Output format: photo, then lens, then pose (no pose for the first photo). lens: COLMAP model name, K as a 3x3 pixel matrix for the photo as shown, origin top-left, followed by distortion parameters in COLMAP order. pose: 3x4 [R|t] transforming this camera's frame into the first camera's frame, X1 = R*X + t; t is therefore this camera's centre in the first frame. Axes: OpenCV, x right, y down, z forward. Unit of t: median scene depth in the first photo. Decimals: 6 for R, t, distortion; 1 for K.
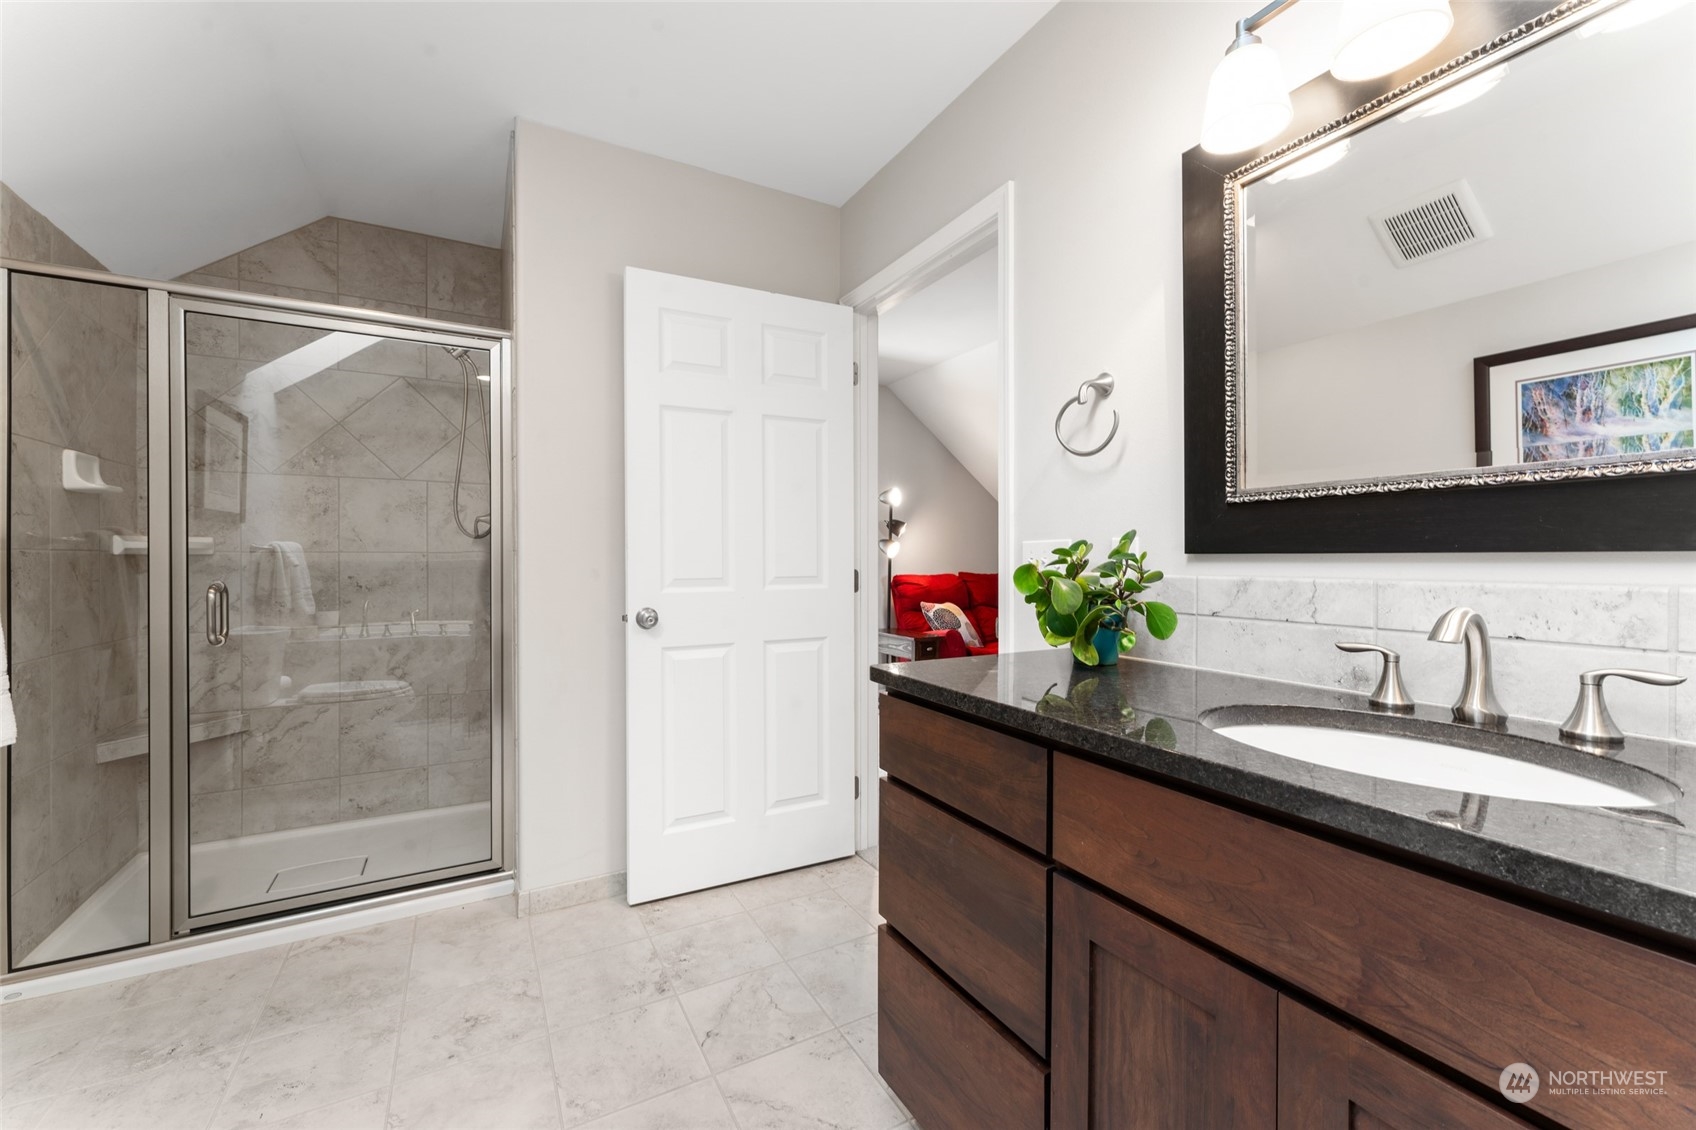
lens RADIAL K [[674.9, 0, 848.8], [0, 674.9, 569.2], [0, 0, 1]] dist [-0.000688, 0.001203]
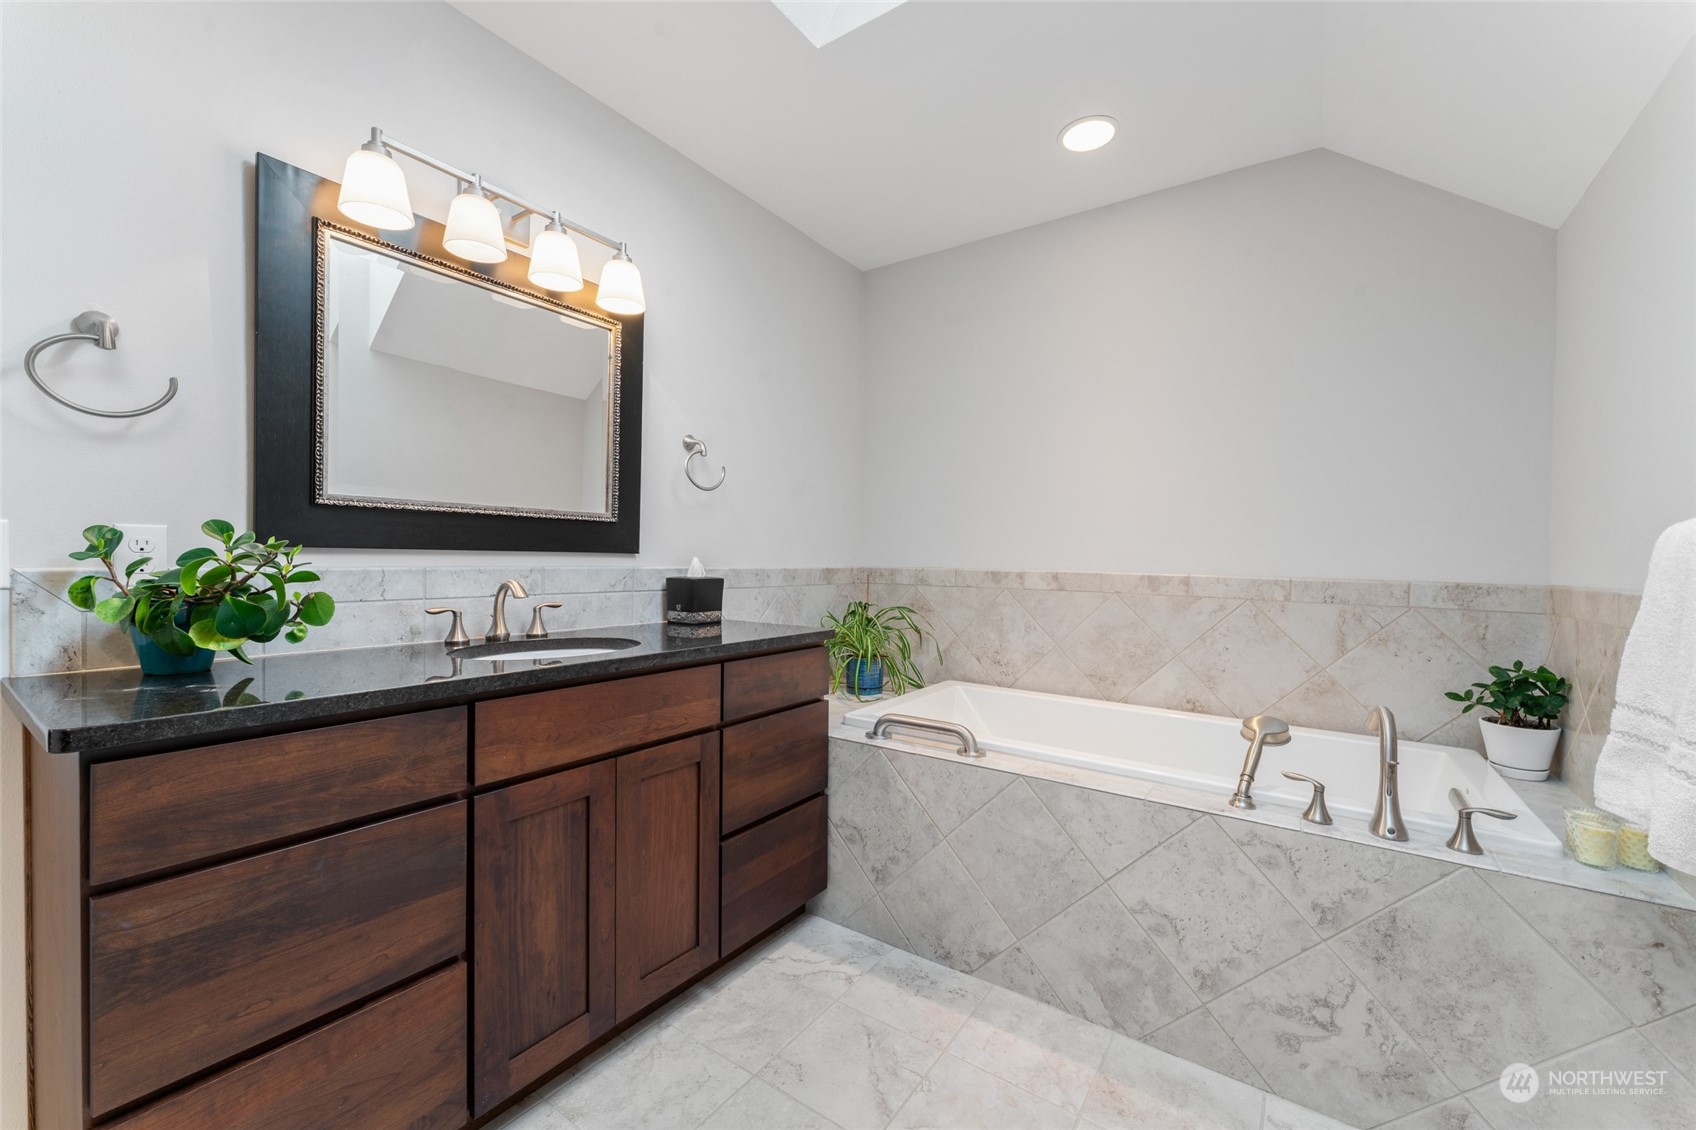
lens RADIAL K [[674.9, 0, 847.7], [0, 674.9, 559.7], [0, 0, 1]] dist [-0.000688, 0.001203]
pose [[-0.435585, -0.008697, 0.900106, -1.148167], [-0.001018, 0.999957, 0.009169, -0.018344], [-0.900147, 0.003077, -0.435575, 0.901513]]
